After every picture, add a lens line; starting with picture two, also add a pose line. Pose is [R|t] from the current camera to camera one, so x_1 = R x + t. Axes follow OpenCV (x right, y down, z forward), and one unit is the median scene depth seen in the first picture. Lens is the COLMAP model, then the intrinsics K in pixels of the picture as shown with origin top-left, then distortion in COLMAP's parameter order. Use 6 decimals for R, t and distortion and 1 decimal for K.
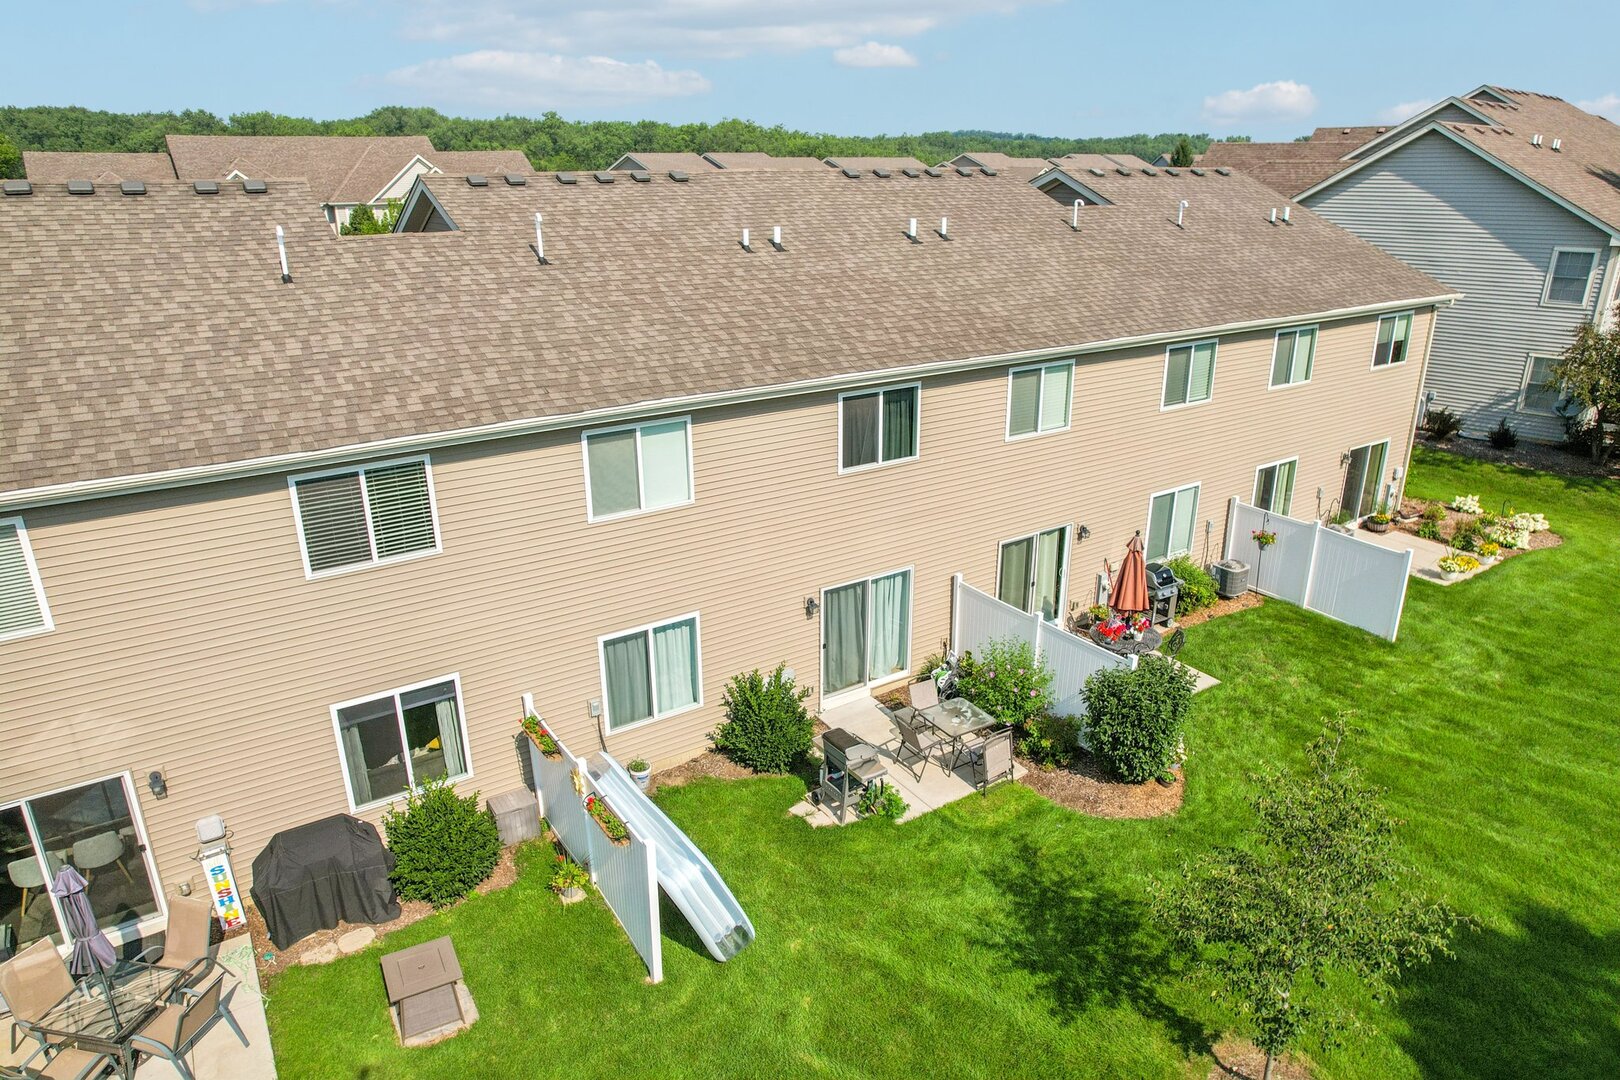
lens RADIAL K [[1044.7, 0, 815.9], [0, 1044.7, 532.7], [0, 0, 1]] dist [-0.075349, 0.064044]
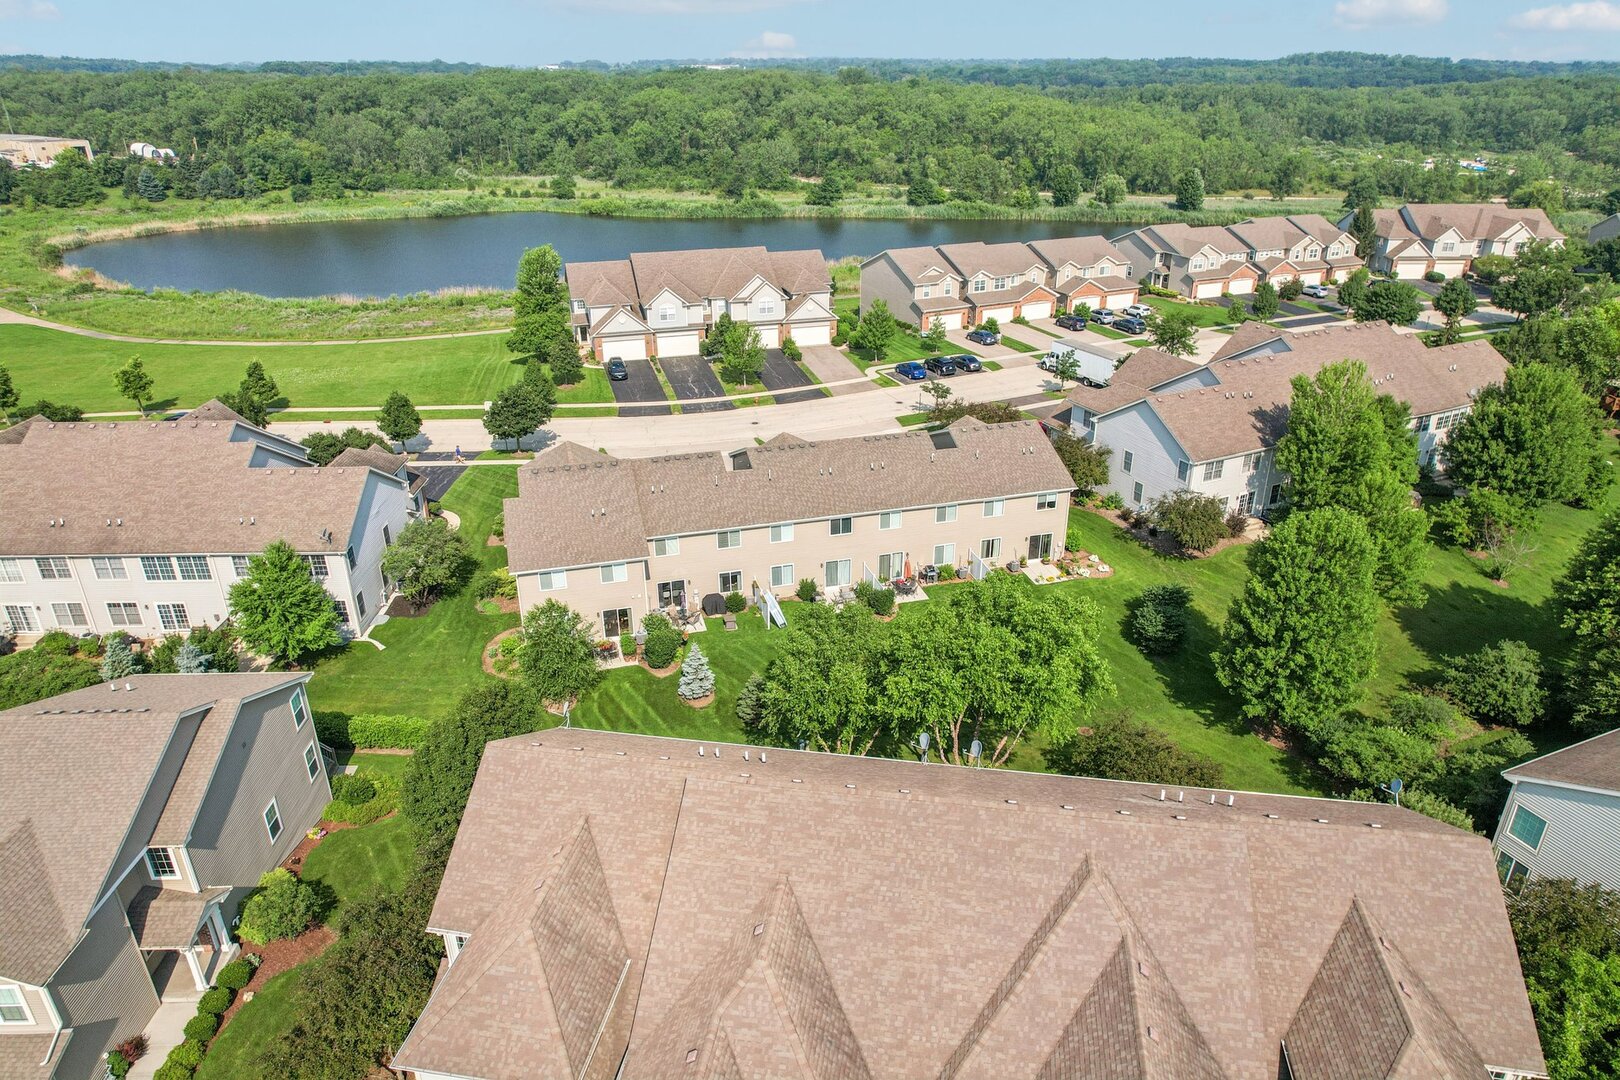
lens RADIAL K [[1044.7, 0, 815.9], [0, 1044.7, 532.7], [0, 0, 1]] dist [-0.075349, 0.064044]
pose [[0.951828, 0.128958, -0.278197, 1.261176], [-0.104906, 0.989468, 0.099738, -0.534802], [0.288129, -0.065749, 0.955332, -3.399150]]
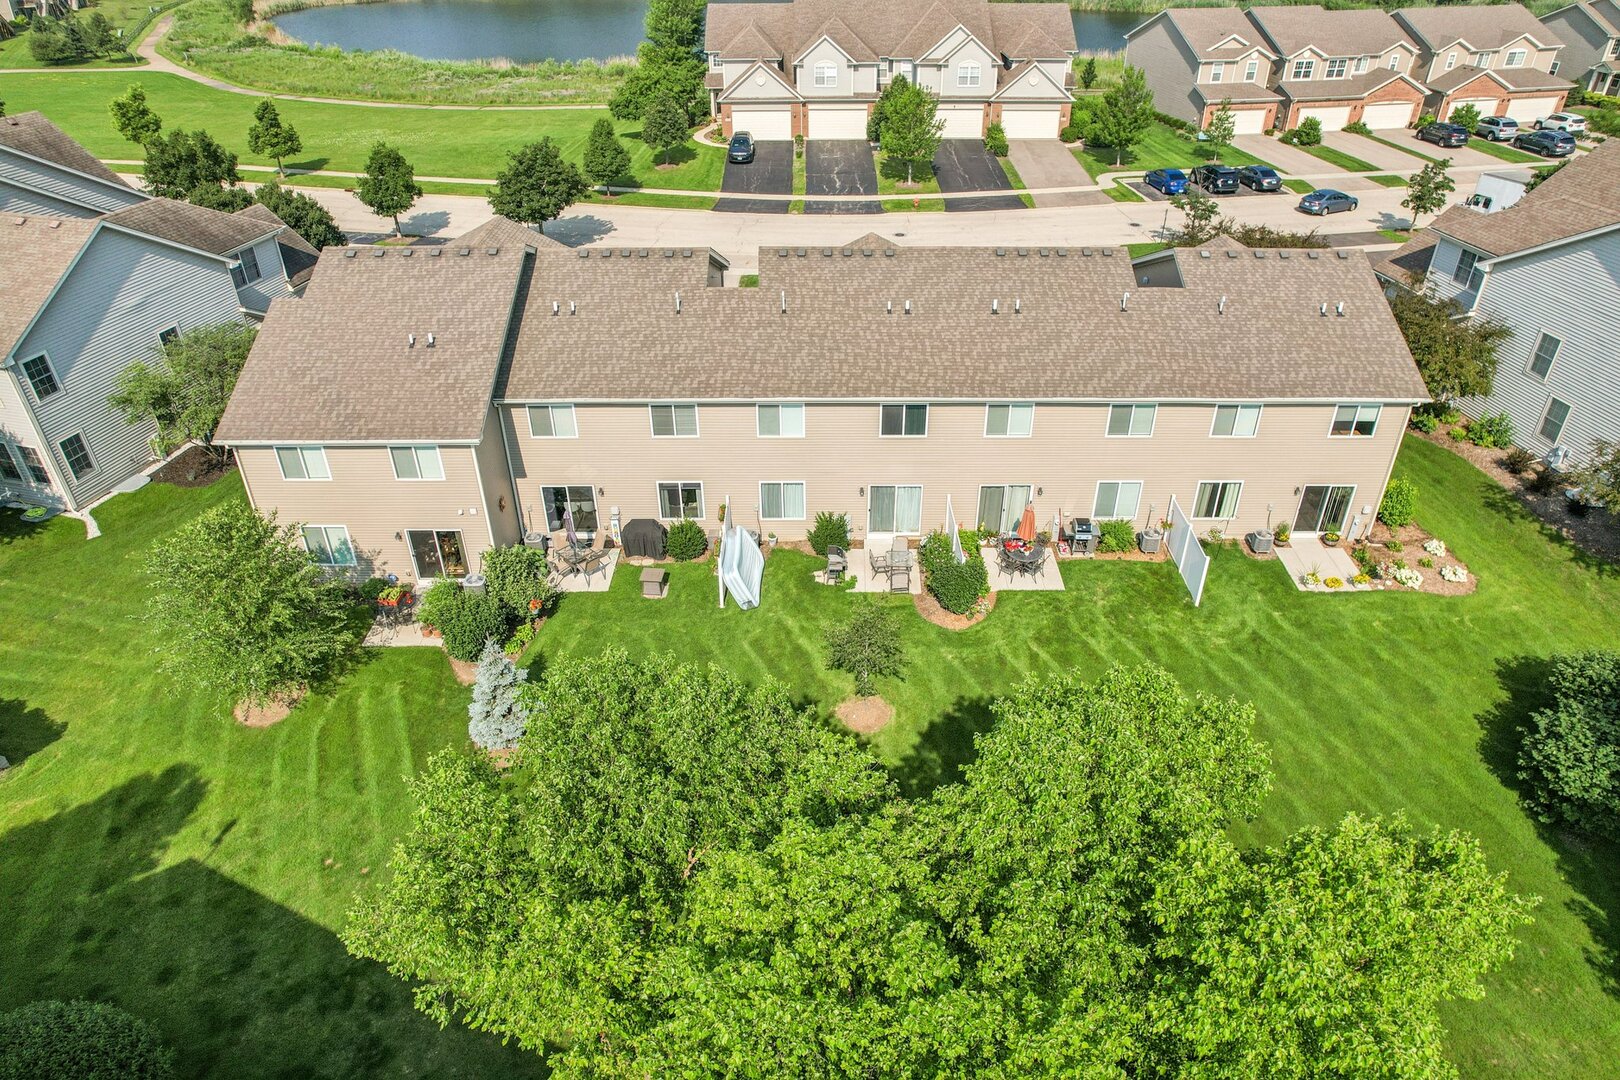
lens RADIAL K [[1044.7, 0, 815.9], [0, 1044.7, 532.7], [0, 0, 1]] dist [-0.075349, 0.064044]
pose [[0.830850, 0.302747, -0.466939, 1.059448], [-0.188433, 0.942555, 0.275831, -0.475798], [0.523623, -0.141187, 0.840170, -0.990199]]
